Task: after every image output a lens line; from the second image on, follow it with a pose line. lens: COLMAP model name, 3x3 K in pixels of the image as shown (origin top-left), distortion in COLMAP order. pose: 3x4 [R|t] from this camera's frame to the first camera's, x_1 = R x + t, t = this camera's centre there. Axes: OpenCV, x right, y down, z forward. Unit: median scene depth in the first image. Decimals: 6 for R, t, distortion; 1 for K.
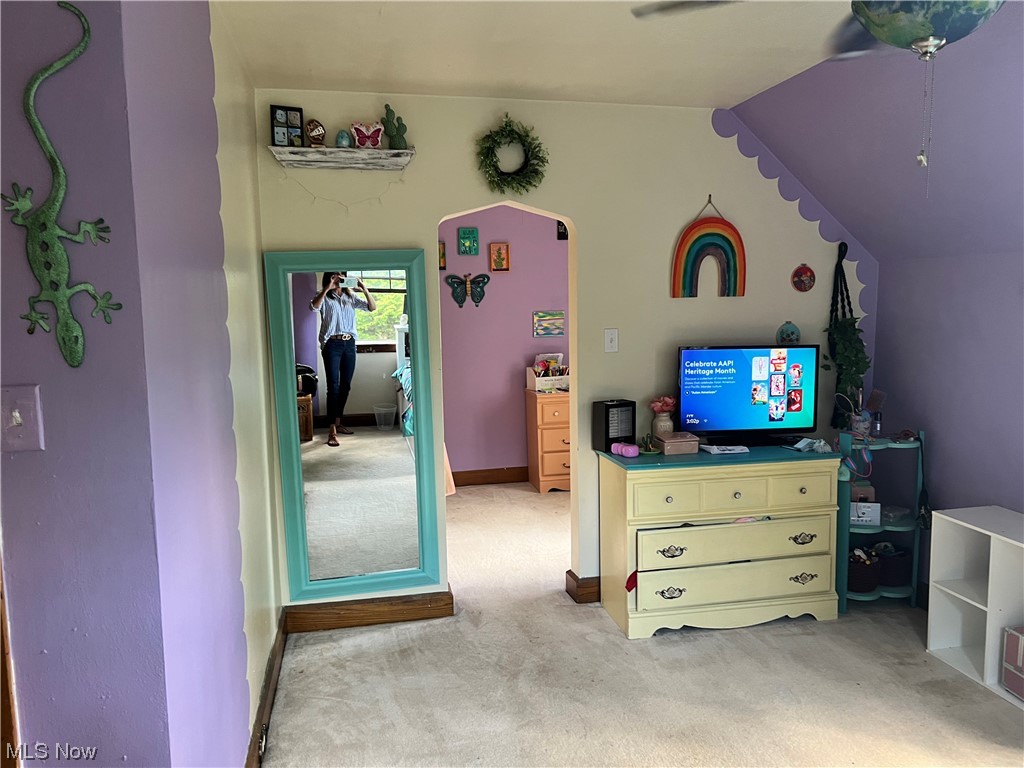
lens RADIAL K [[765.6, 0, 516.8], [0, 765.6, 381.1], [0, 0, 1]] dist [0.065322, -0.080357]
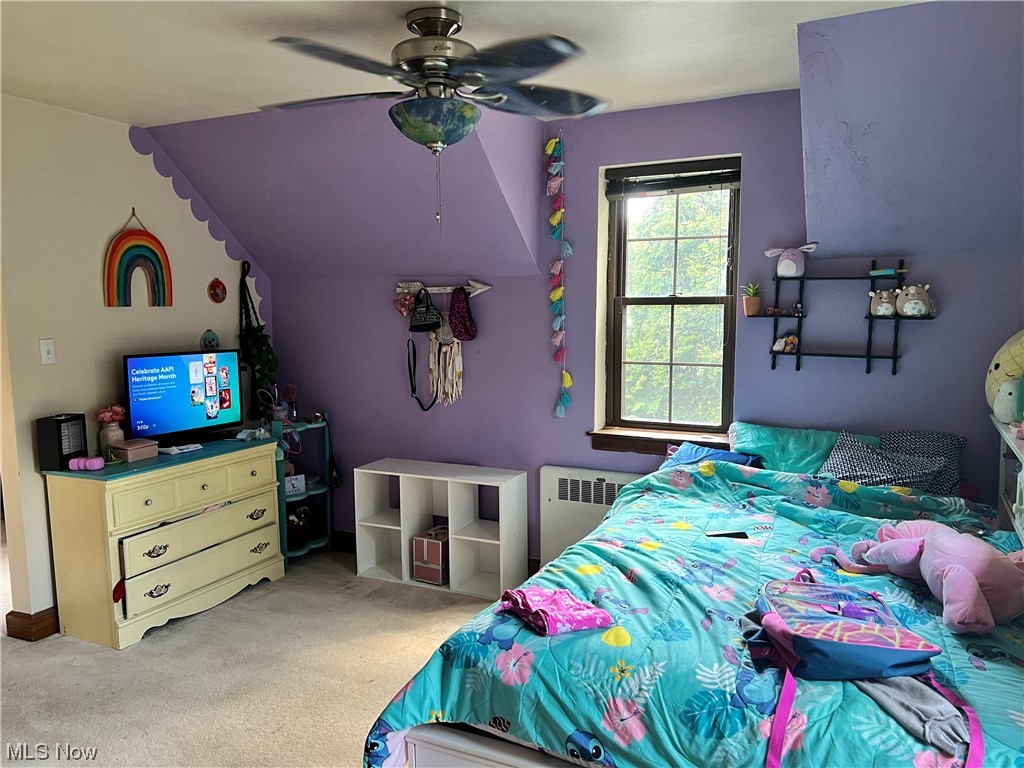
lens RADIAL K [[765.6, 0, 512.7], [0, 765.6, 387.5], [0, 0, 1]] dist [0.065322, -0.080357]
pose [[0.611477, -0.078949, 0.787314, -0.284957], [0.086449, 0.995719, 0.032706, 0.008398], [-0.786525, 0.048064, 0.615685, -0.028181]]
